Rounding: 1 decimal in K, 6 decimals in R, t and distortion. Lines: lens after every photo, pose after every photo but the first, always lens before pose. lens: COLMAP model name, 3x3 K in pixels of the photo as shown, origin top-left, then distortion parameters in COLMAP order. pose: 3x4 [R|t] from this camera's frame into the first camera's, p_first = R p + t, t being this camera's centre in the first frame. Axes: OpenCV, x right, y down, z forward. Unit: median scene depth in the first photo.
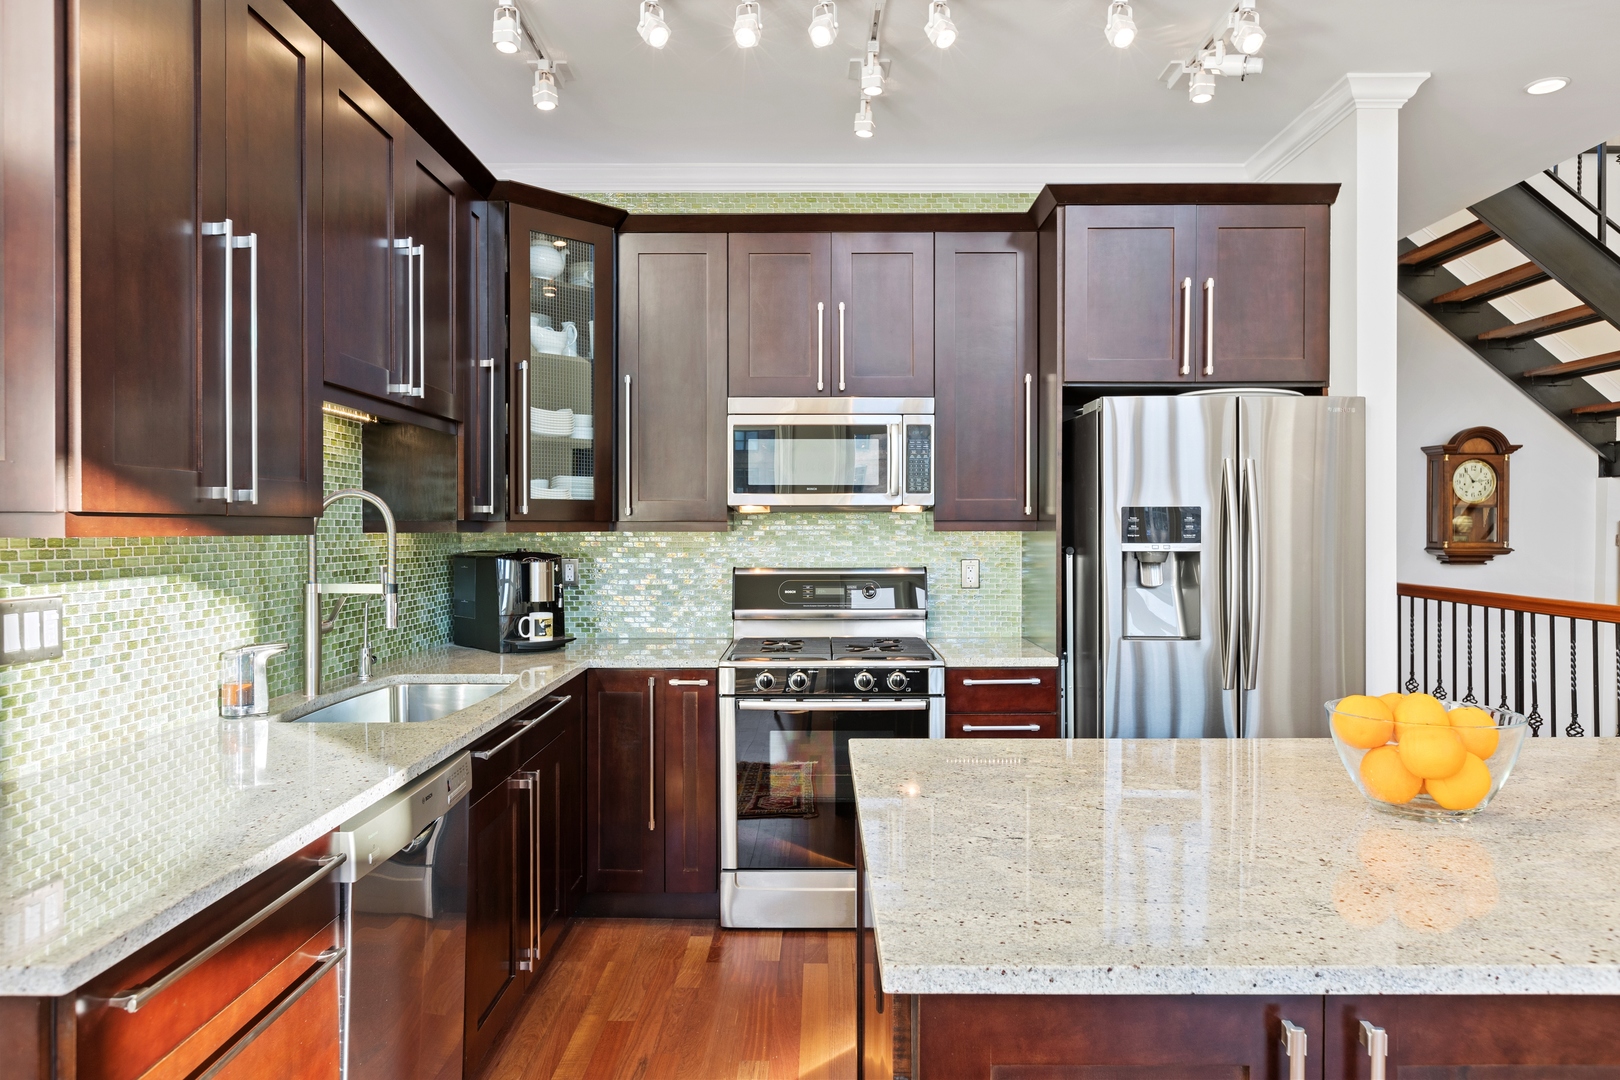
lens RADIAL K [[1015.1, 0, 807.4], [0, 1015.1, 537.5], [0, 0, 1]] dist [-0.026193, 0.029097]
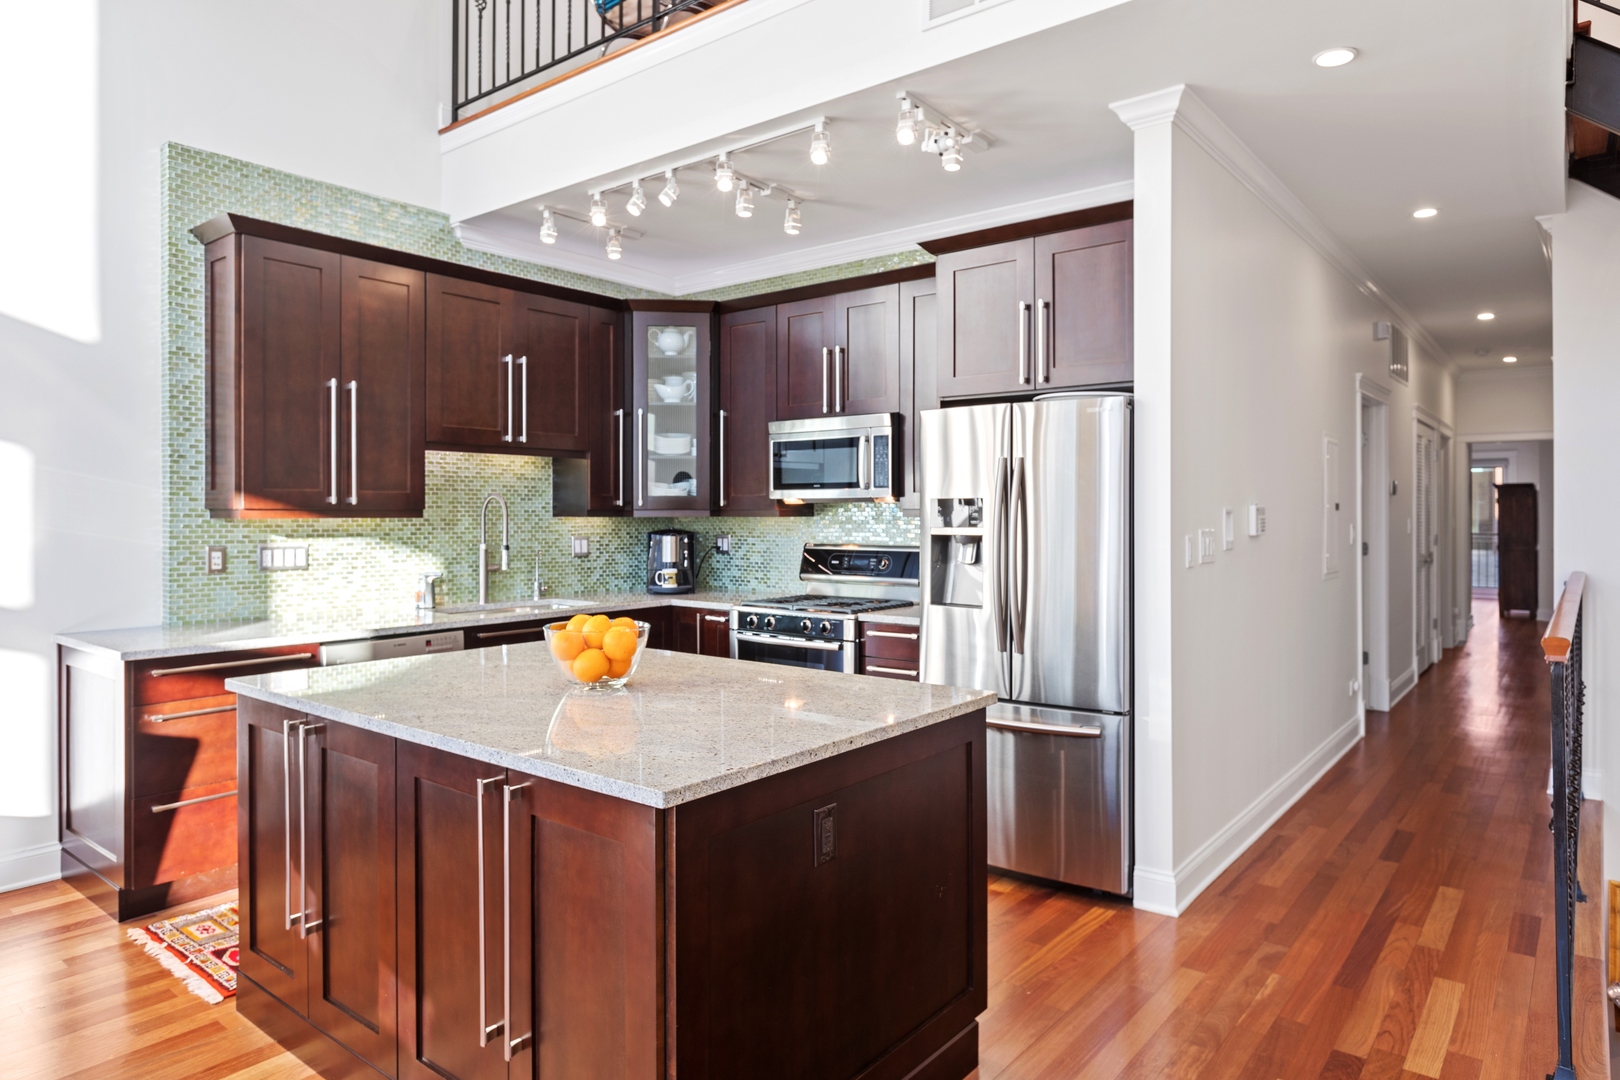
lens RADIAL K [[964.5, 0, 828.6], [0, 964.5, 511.0], [0, 0, 1]] dist [-0.000503, 0.002393]
pose [[0.793440, 0.000163, -0.608648, 0.873256], [-0.006433, 0.999946, -0.008118, -0.004033], [0.608614, 0.010356, 0.793399, -0.020239]]
